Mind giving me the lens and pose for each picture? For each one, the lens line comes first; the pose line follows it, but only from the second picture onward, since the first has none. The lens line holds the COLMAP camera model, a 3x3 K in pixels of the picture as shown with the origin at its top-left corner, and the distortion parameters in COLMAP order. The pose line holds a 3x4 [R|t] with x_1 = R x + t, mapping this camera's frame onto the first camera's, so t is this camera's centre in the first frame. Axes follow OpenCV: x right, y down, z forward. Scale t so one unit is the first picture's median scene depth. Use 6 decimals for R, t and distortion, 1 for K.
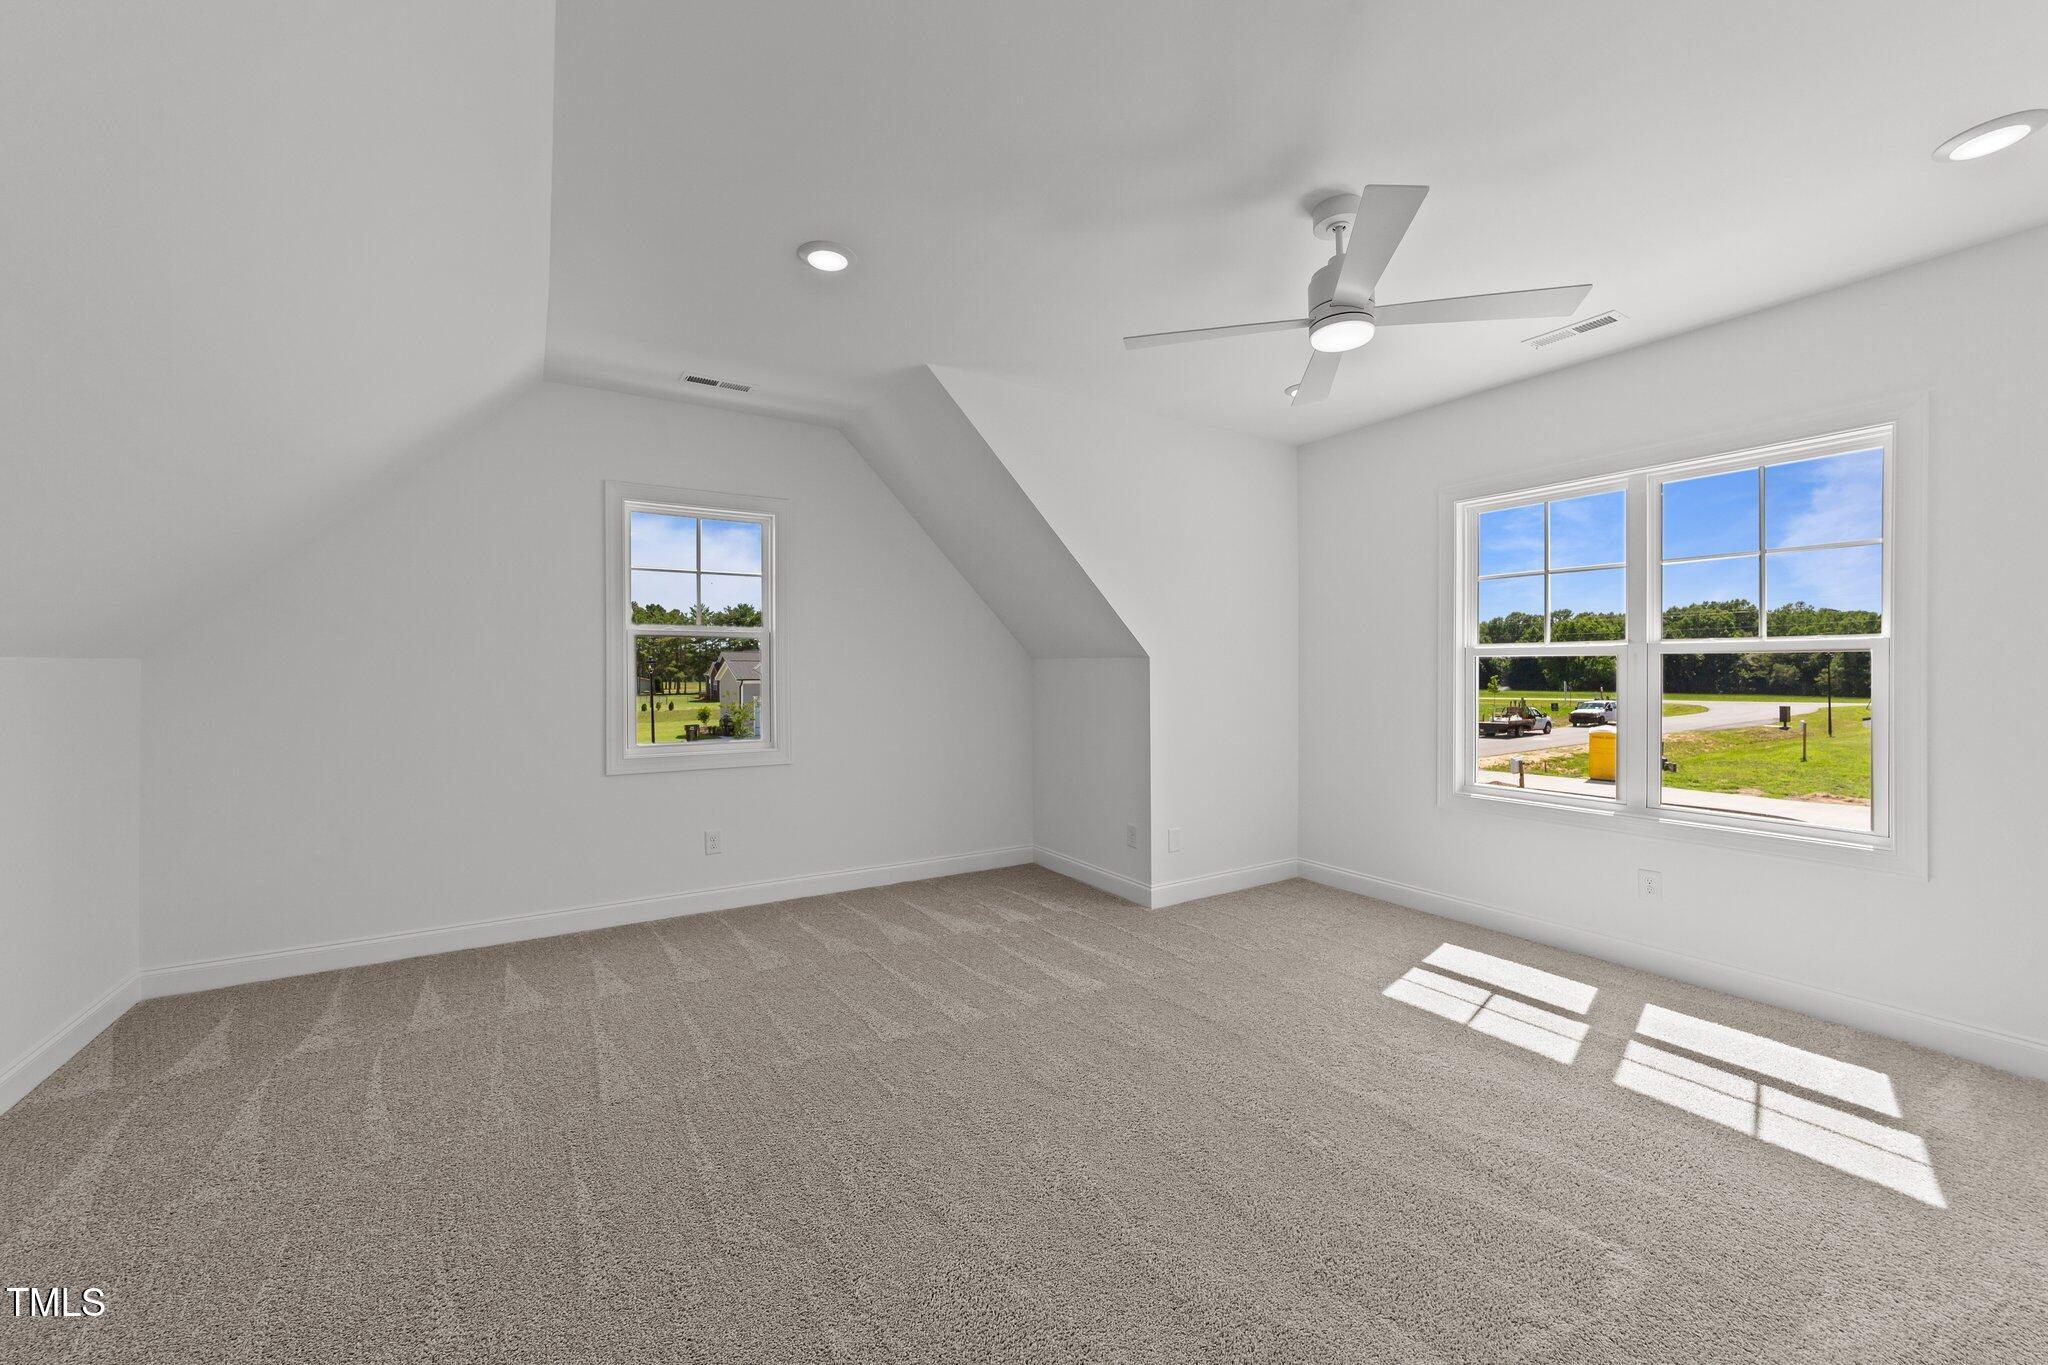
lens RADIAL K [[788.0, 0, 1007.2], [0, 788.0, 673.3], [0, 0, 1]] dist [-0.012654, 0.006685]
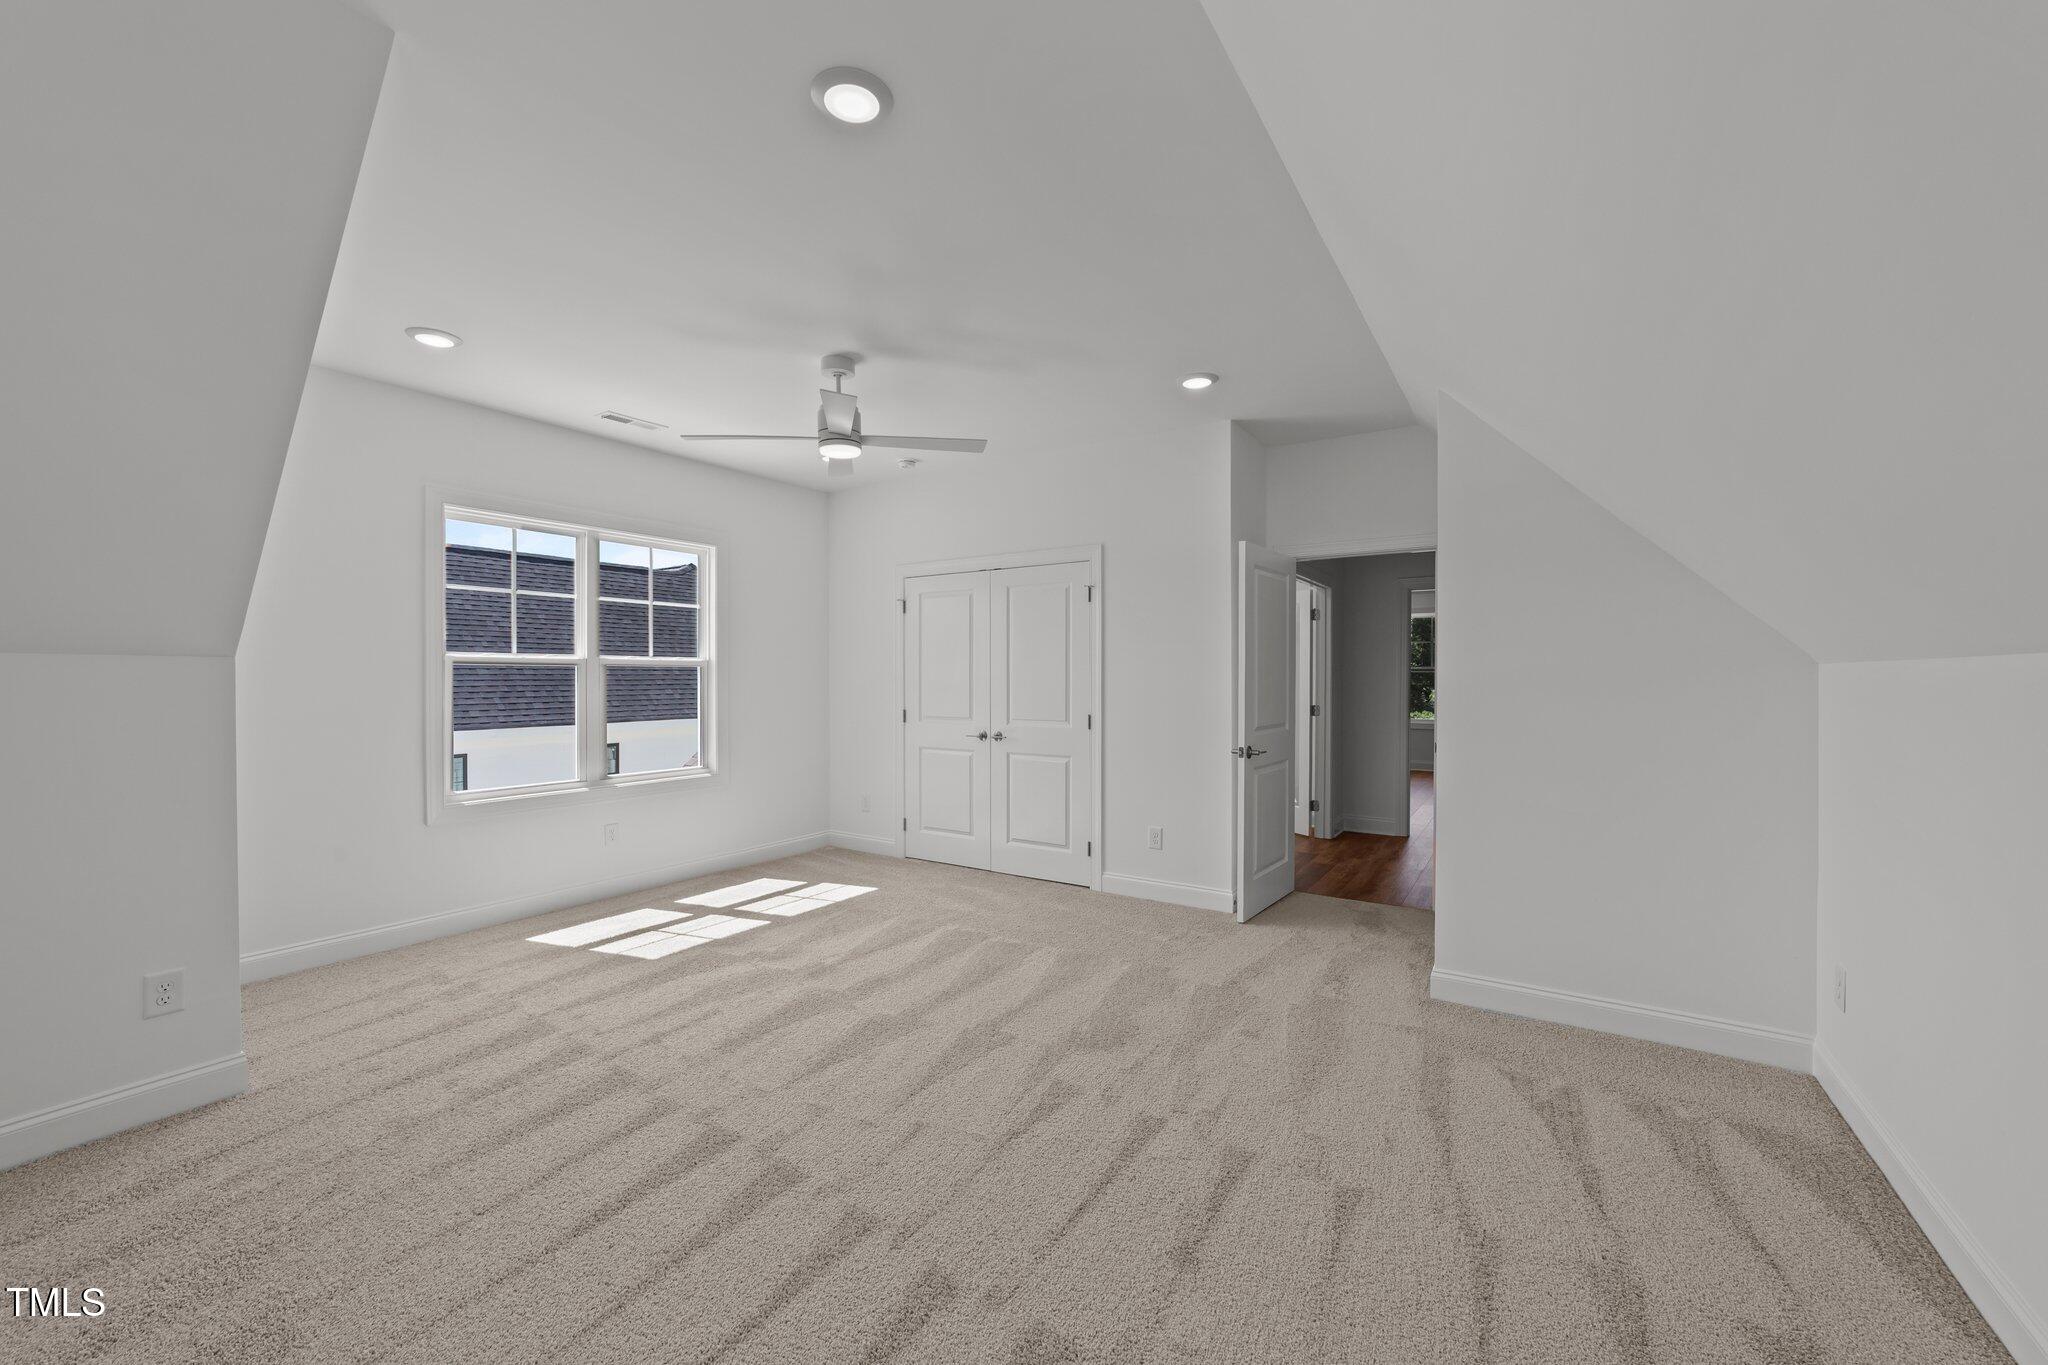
lens RADIAL K [[788.0, 0, 1027.9], [0, 788.0, 676.8], [0, 0, 1]] dist [-0.012654, 0.006685]
pose [[-0.451643, 0.006208, 0.892177, -0.830867], [0.002524, 0.999981, -0.005680, 0.002351], [-0.892195, -0.000313, -0.451650, 1.072242]]
